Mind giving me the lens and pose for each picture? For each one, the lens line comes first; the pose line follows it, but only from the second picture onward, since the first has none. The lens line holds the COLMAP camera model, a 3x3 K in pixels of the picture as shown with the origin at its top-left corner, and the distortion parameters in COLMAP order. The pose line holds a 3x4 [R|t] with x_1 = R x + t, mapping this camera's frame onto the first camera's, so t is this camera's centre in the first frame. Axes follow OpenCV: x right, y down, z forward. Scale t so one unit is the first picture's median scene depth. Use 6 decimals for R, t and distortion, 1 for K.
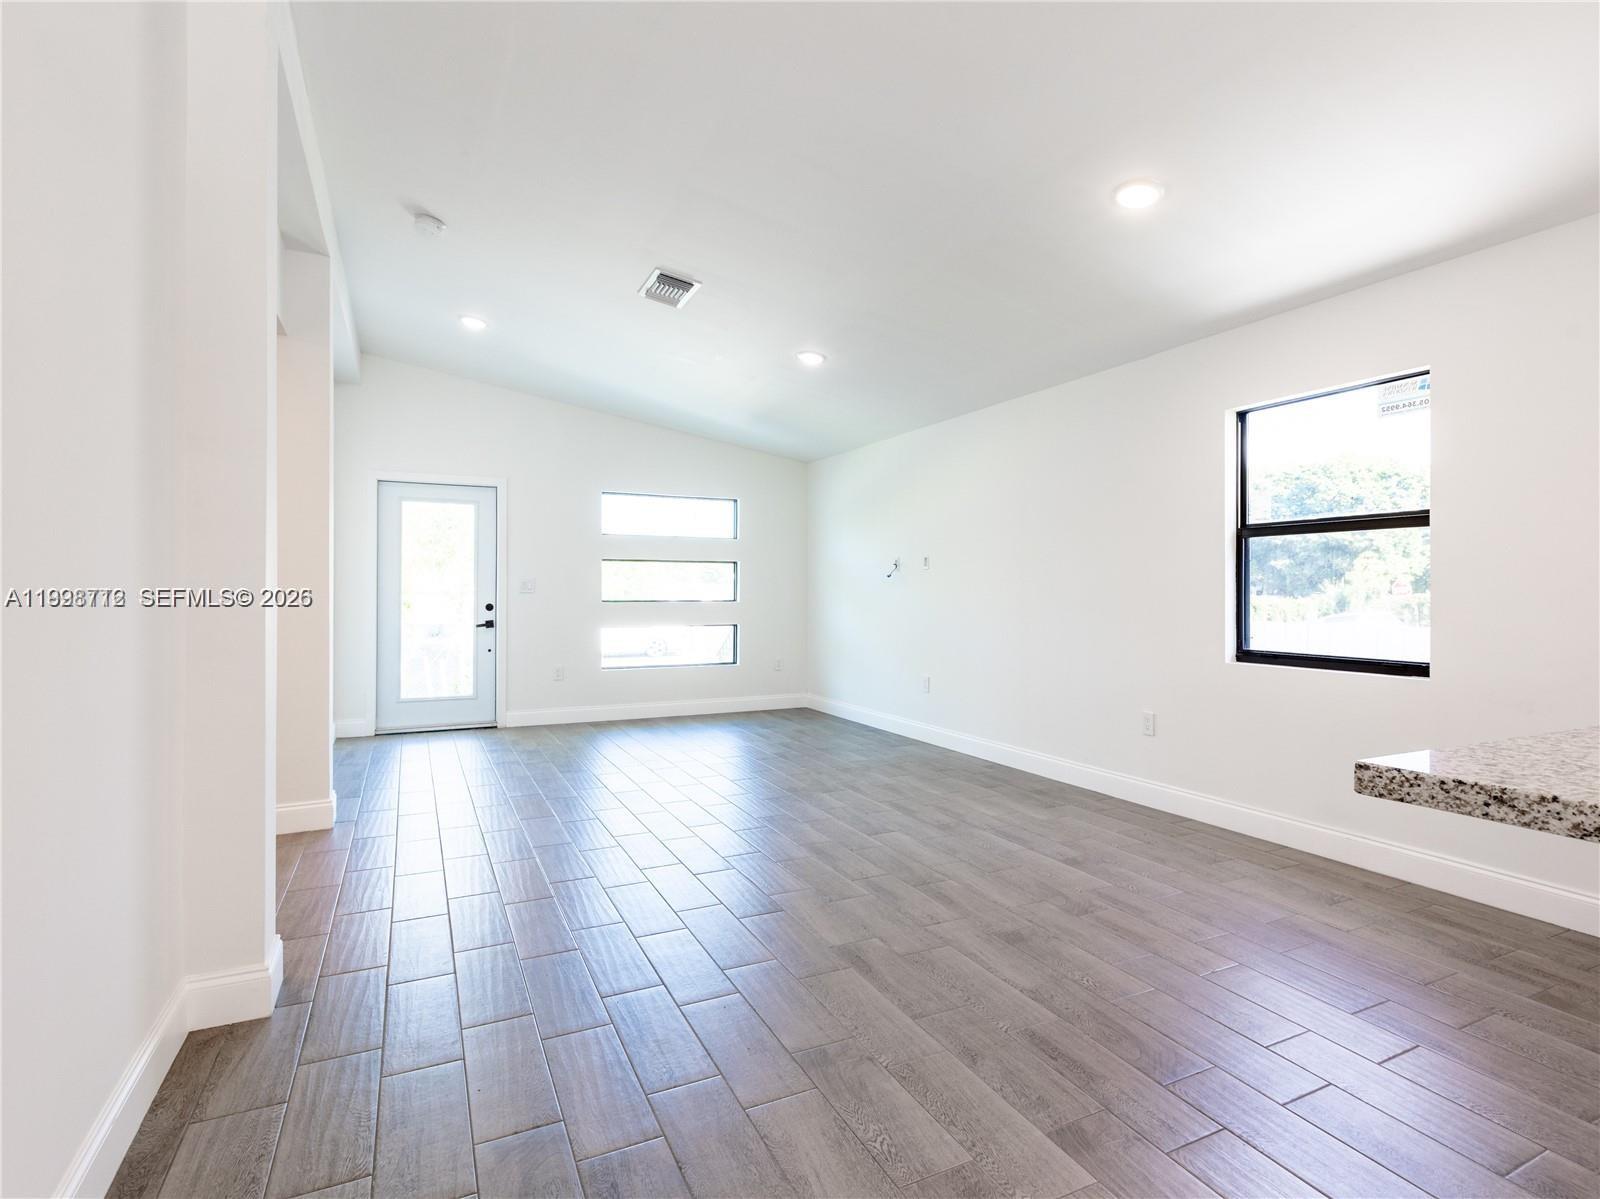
lens RADIAL K [[815.9, 0, 814.8], [0, 815.9, 590.9], [0, 0, 1]] dist [-0.003074, 0.003094]
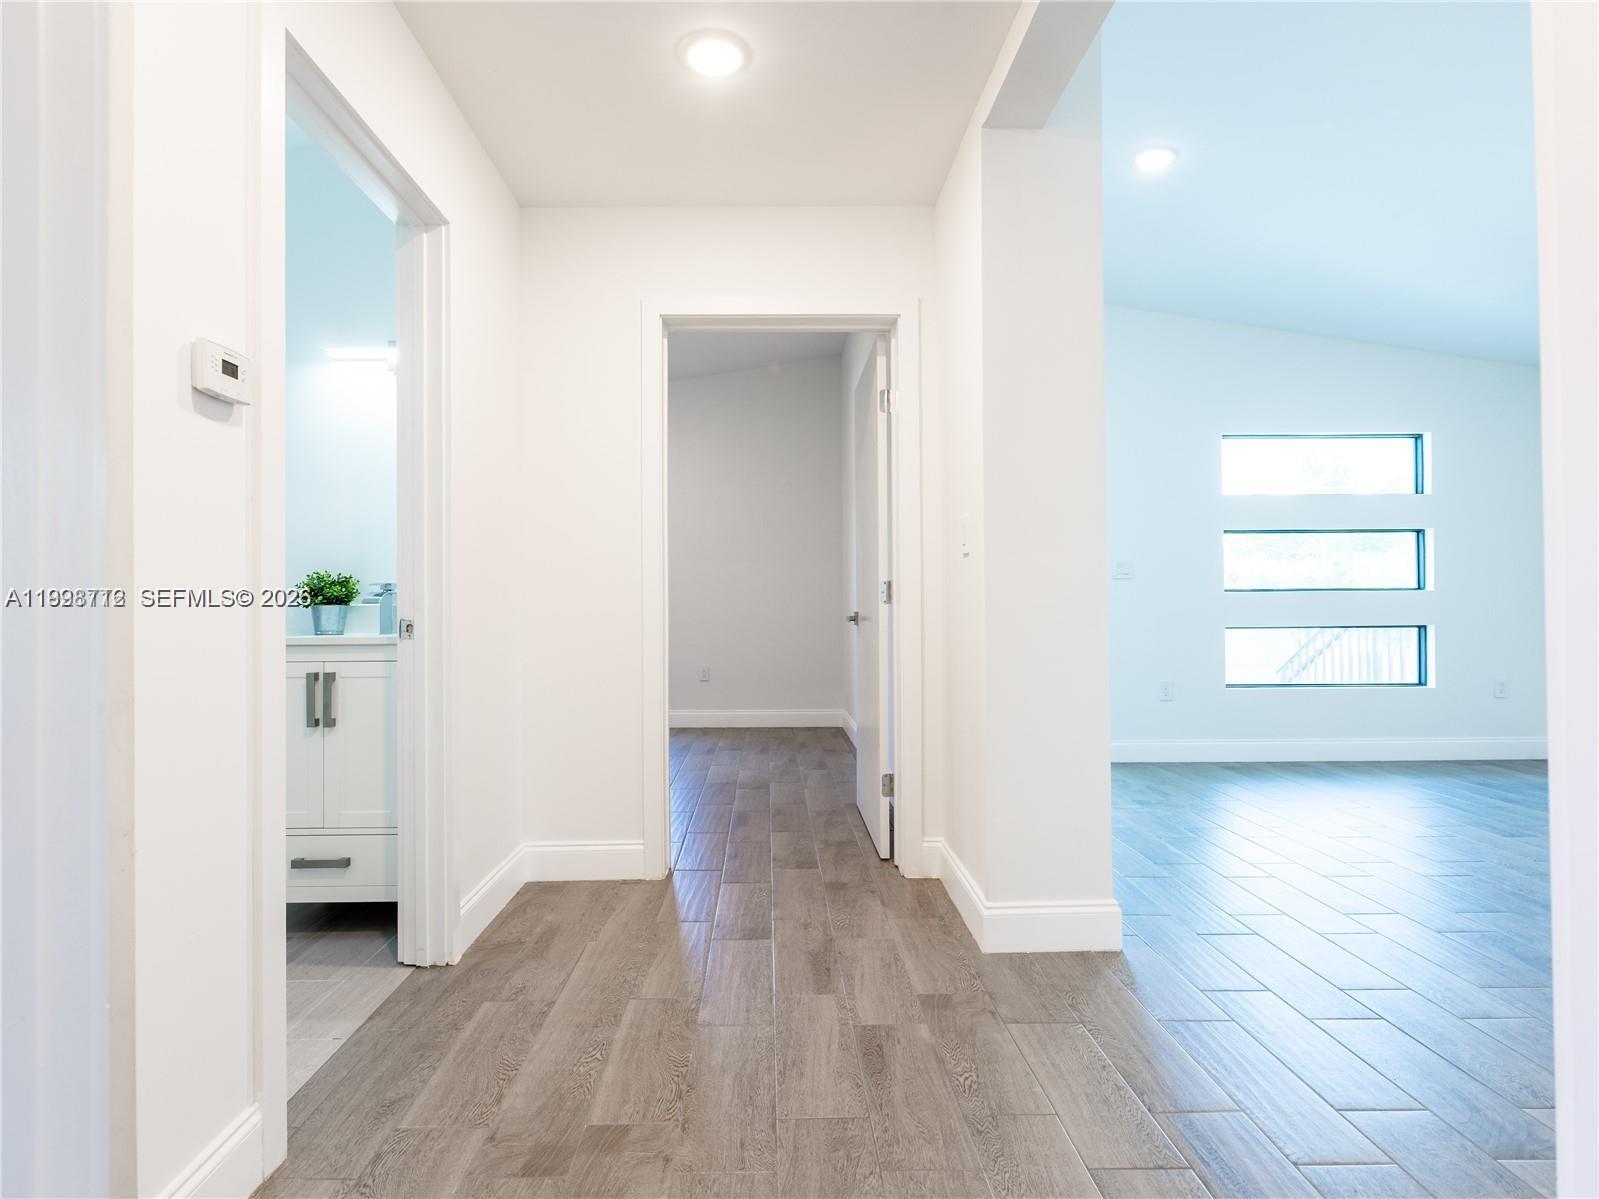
lens RADIAL K [[815.4, 0, 774.0], [0, 815.4, 602.0], [0, 0, 1]] dist [-0.003074, 0.003094]
pose [[0.904448, -0.012564, -0.426398, -0.342195], [0.010830, 0.999920, -0.006489, 0.024782], [0.426446, 0.001251, 0.904512, 0.222319]]
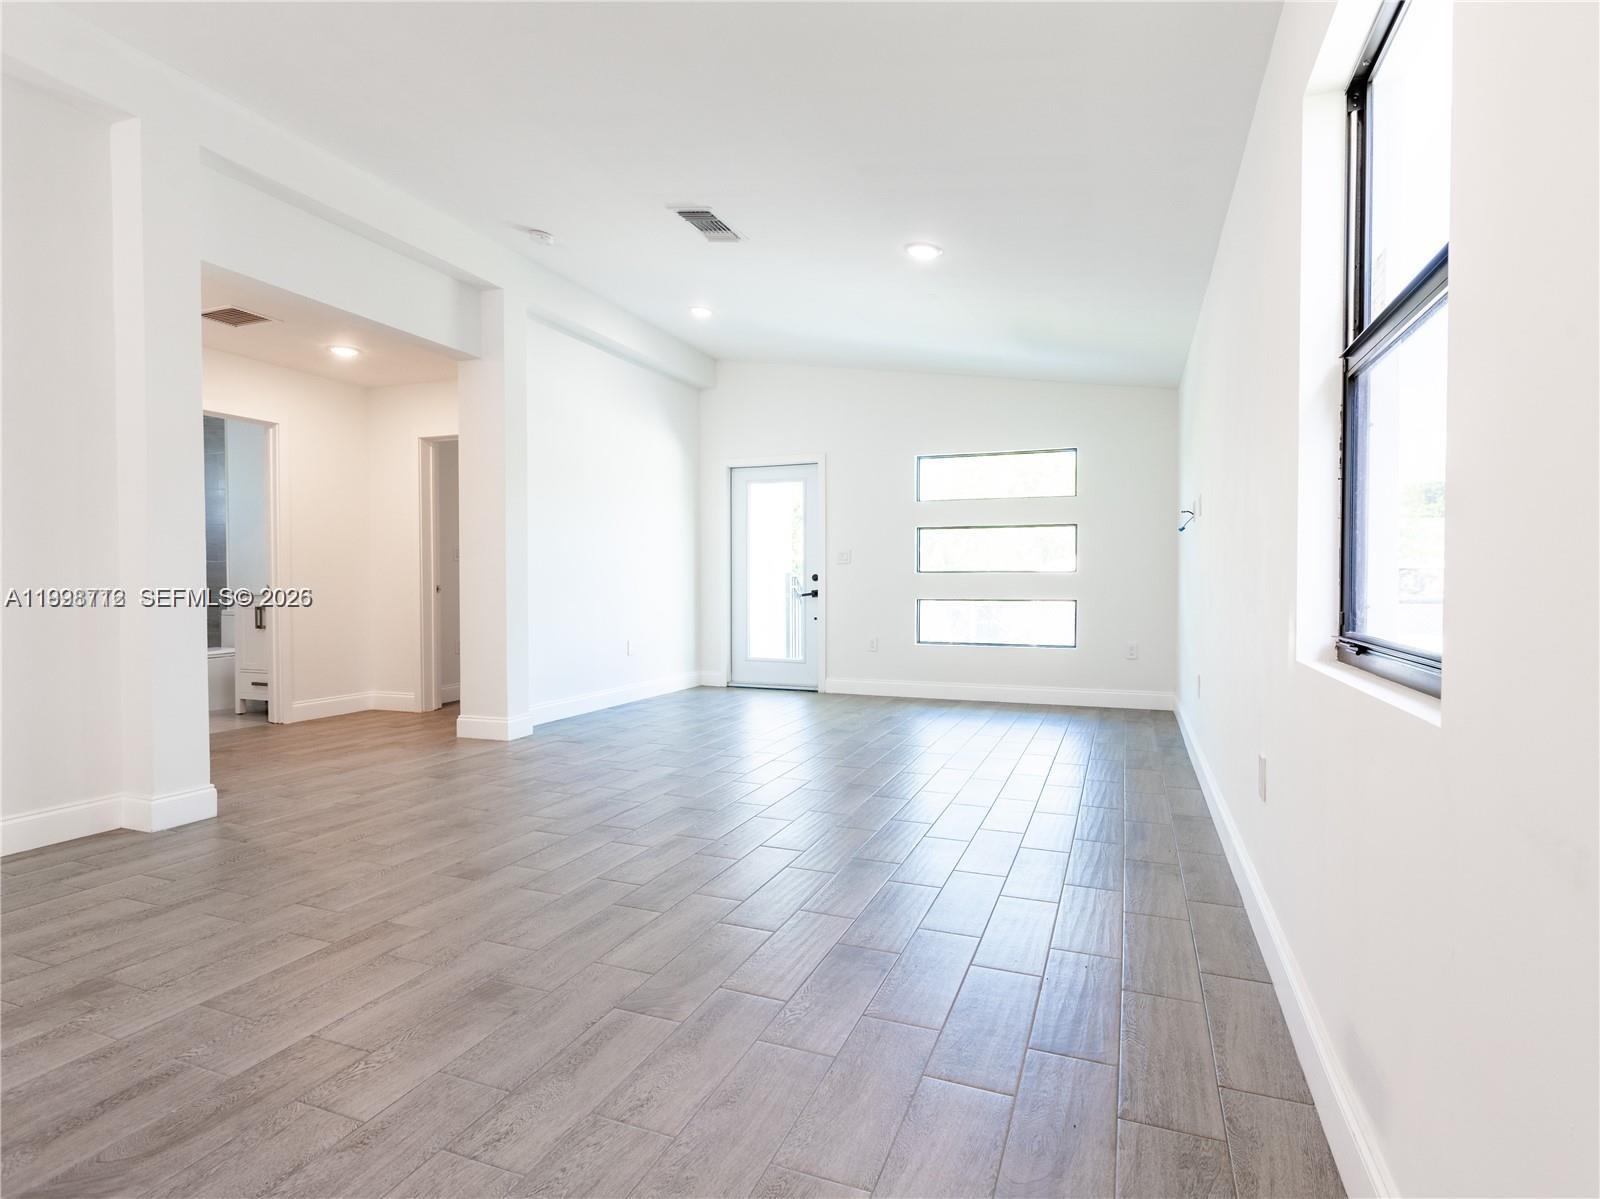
lens RADIAL K [[815.9, 0, 812.0], [0, 815.9, 592.7], [0, 0, 1]] dist [-0.003074, 0.003094]
pose [[0.678946, 0.008894, -0.734134, 0.385797], [0.001331, 0.999910, 0.013345, 0.025972], [0.734187, -0.010038, 0.678873, 0.289894]]
